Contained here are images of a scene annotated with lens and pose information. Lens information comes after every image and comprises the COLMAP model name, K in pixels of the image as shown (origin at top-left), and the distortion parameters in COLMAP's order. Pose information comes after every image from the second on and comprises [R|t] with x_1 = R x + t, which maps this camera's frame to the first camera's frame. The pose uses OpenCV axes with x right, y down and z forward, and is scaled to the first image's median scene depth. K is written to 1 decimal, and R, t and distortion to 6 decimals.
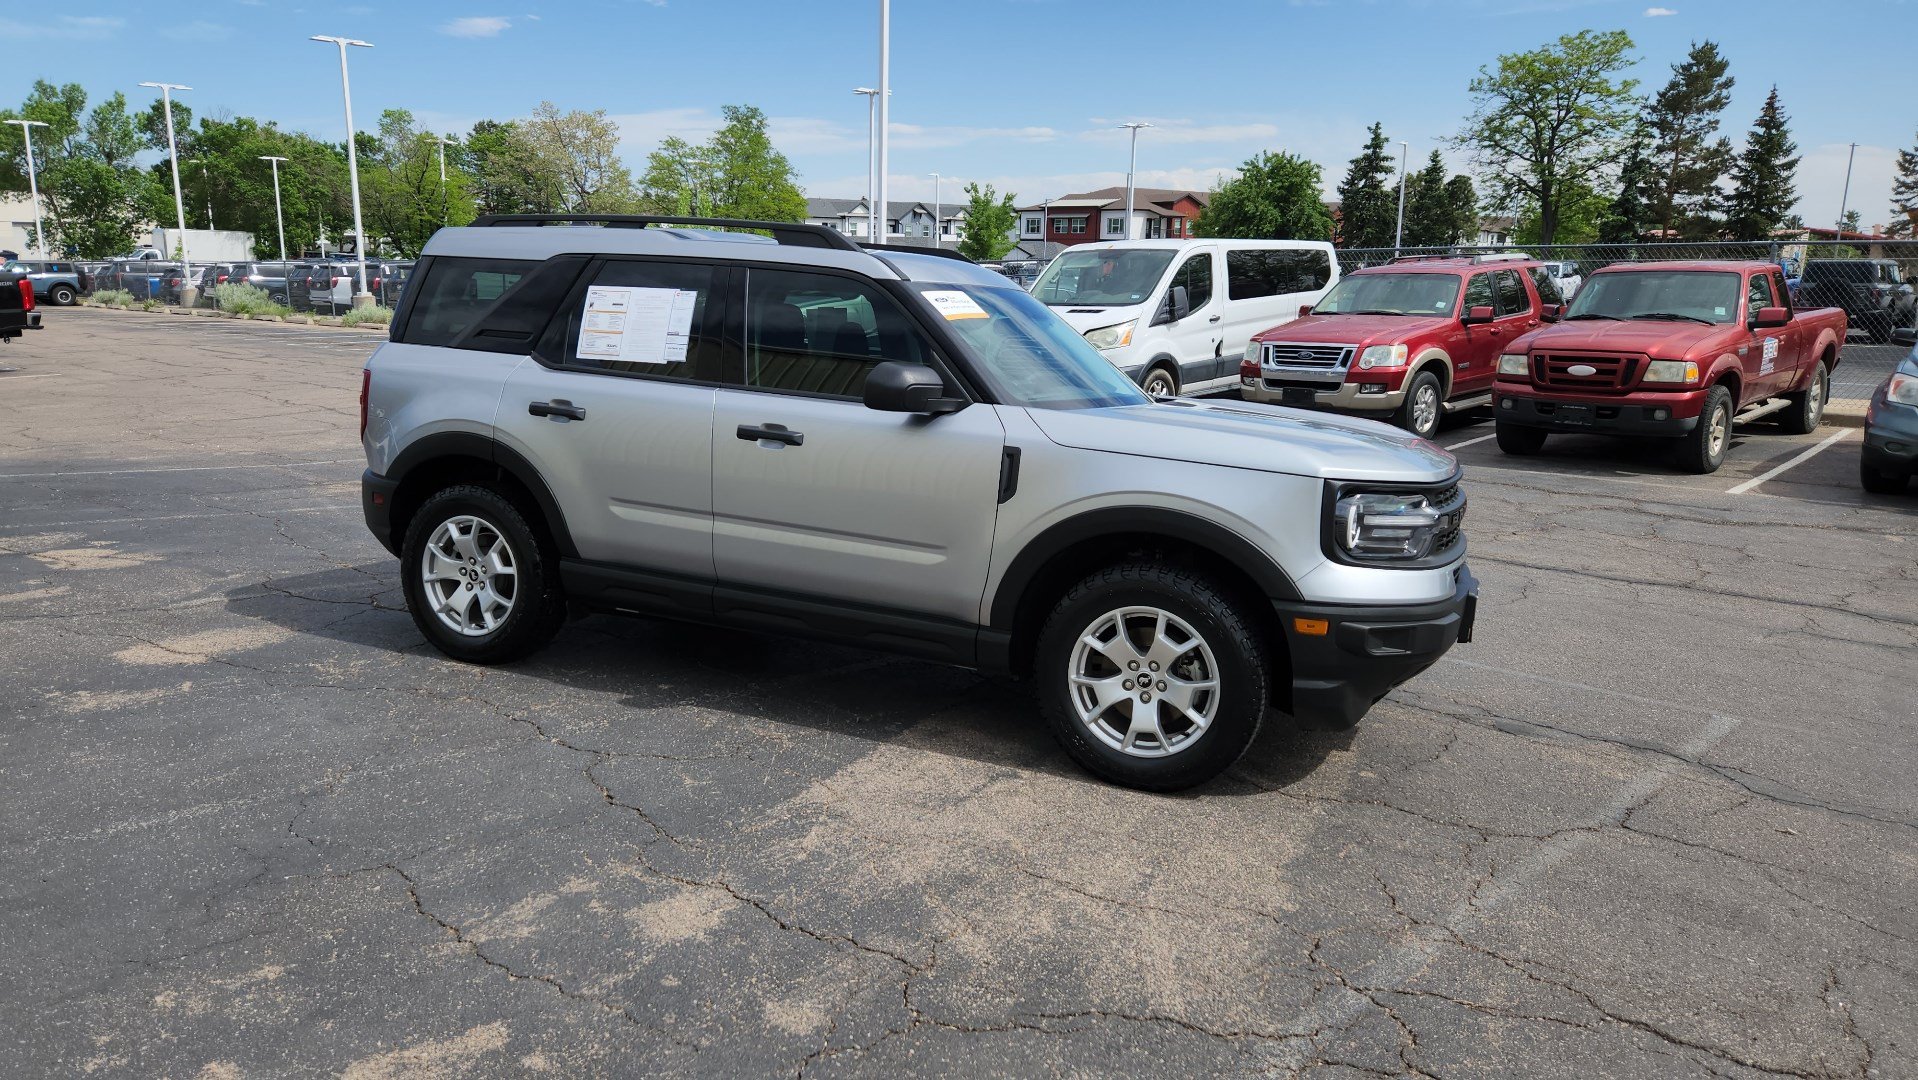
lens RADIAL K [[1283.8, 0, 930.7], [0, 1283.8, 527.1], [0, 0, 1]] dist [0.068424, -0.054182]
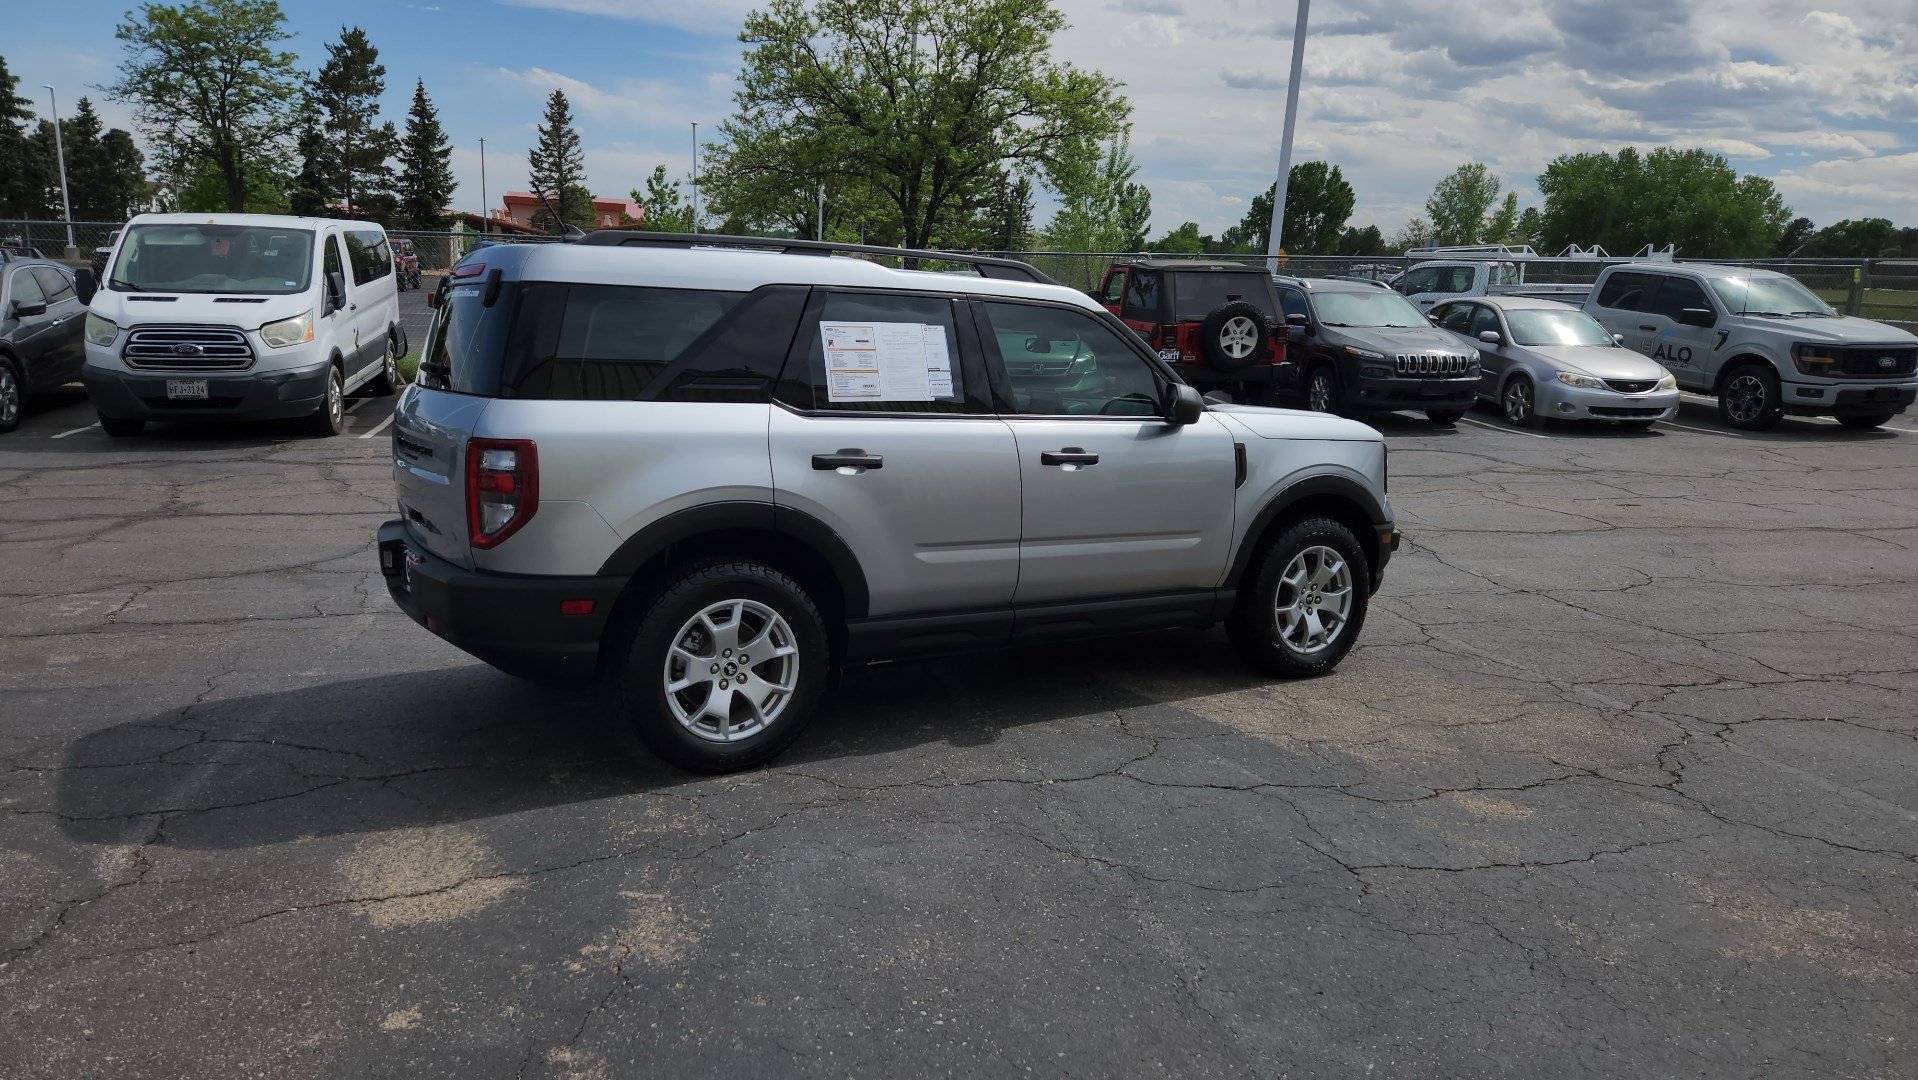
lens RADIAL K [[1283.8, 0, 918.3], [0, 1283.8, 544.7], [0, 0, 1]] dist [0.068424, -0.054182]
pose [[0.569066, -0.164989, 0.805570, -0.875852], [0.134239, 0.985161, 0.106943, -0.106960], [-0.811261, 0.047281, 0.582770, 0.381651]]
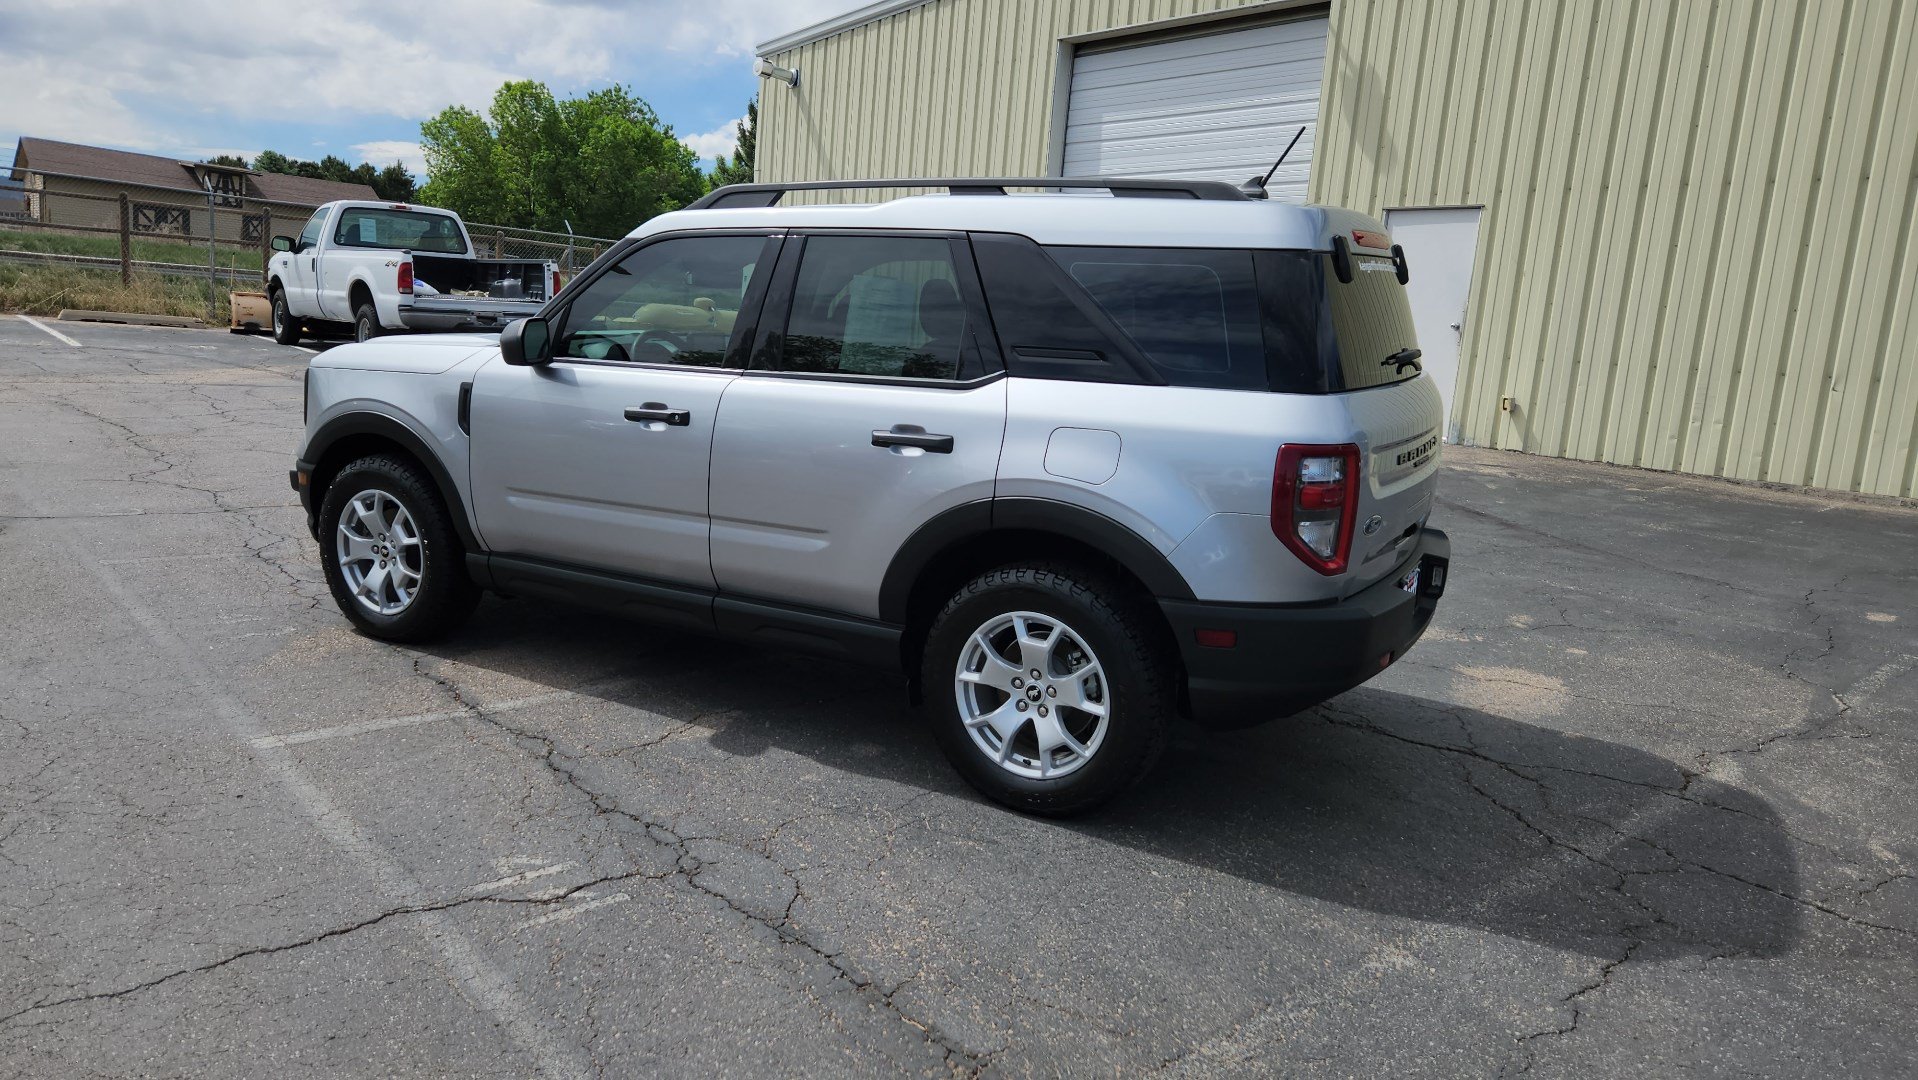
lens RADIAL K [[1281.4, 0, 933.3], [0, 1281.4, 529.1], [0, 0, 1]] dist [0.068895, -0.053799]
pose [[-0.991419, -0.106406, 0.075931, -0.185961], [-0.073428, 0.933883, 0.349959, -0.308477], [-0.108148, 0.341381, -0.933683, 1.808510]]
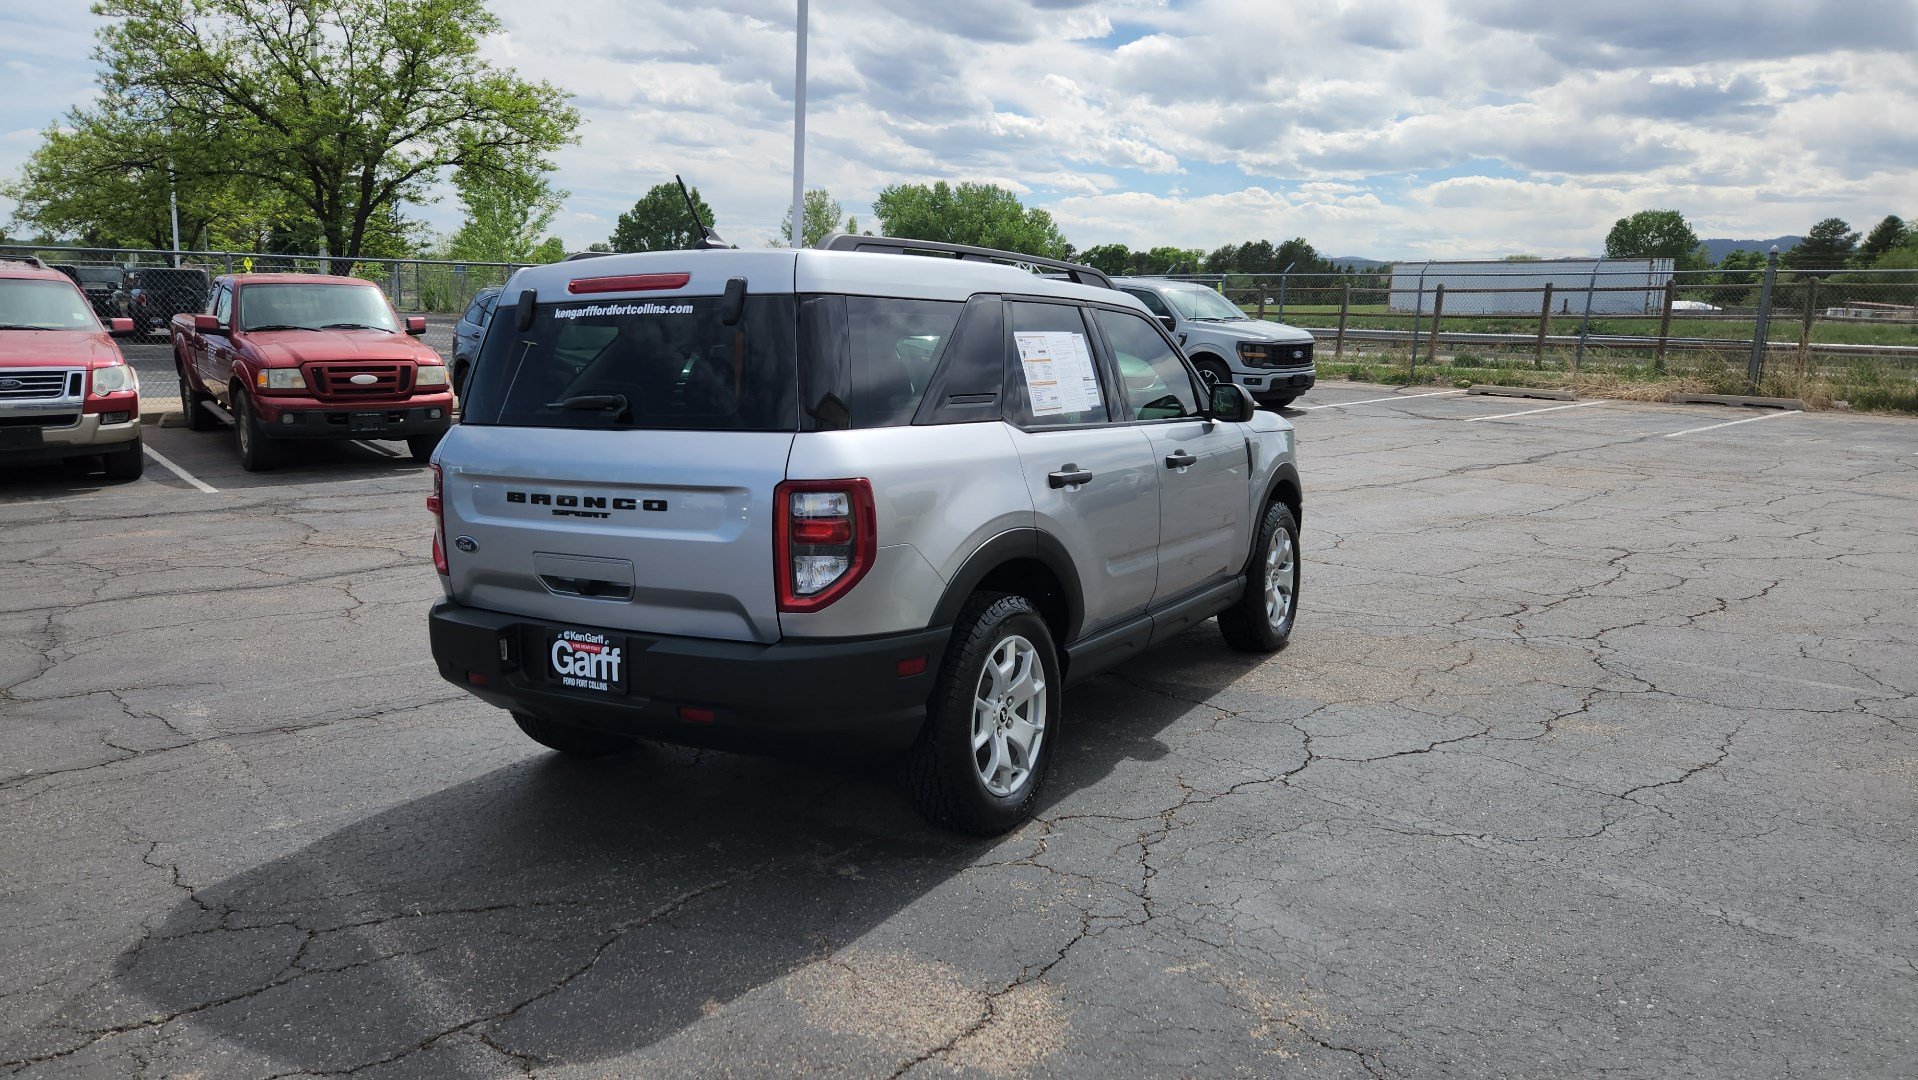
lens RADIAL K [[1283.1, 0, 927.4], [0, 1283.1, 526.3], [0, 0, 1]] dist [0.069143, -0.057092]
pose [[0.123763, -0.178300, 0.976162, -1.001358], [0.173627, 0.972440, 0.155607, -0.182099], [-0.977004, 0.150230, 0.151310, 0.847908]]
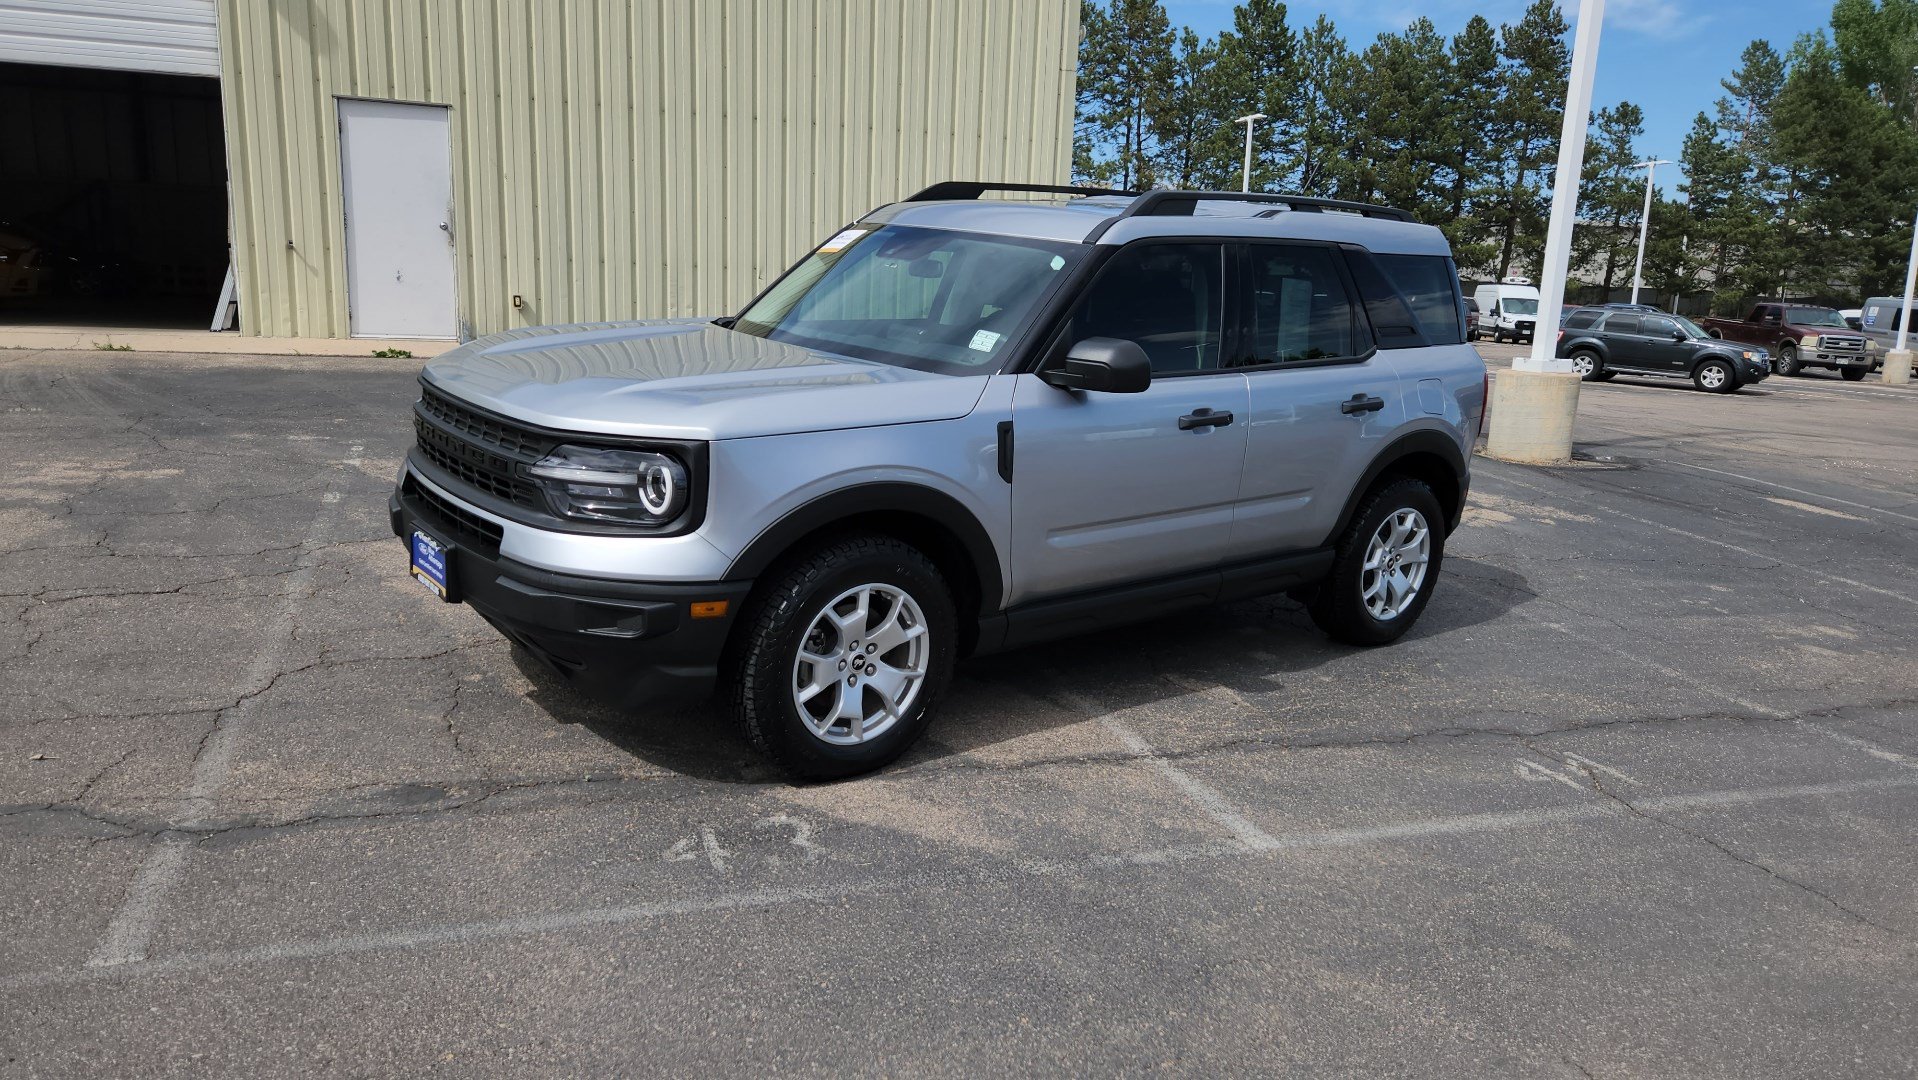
lens RADIAL K [[1282.0, 0, 933.4], [0, 1282.0, 530.4], [0, 0, 1]] dist [0.066182, -0.048213]
pose [[-0.450979, 0.133242, -0.882533, 0.814914], [-0.228664, 0.938545, 0.258547, -0.200108], [0.862746, 0.318402, -0.392796, 1.296577]]
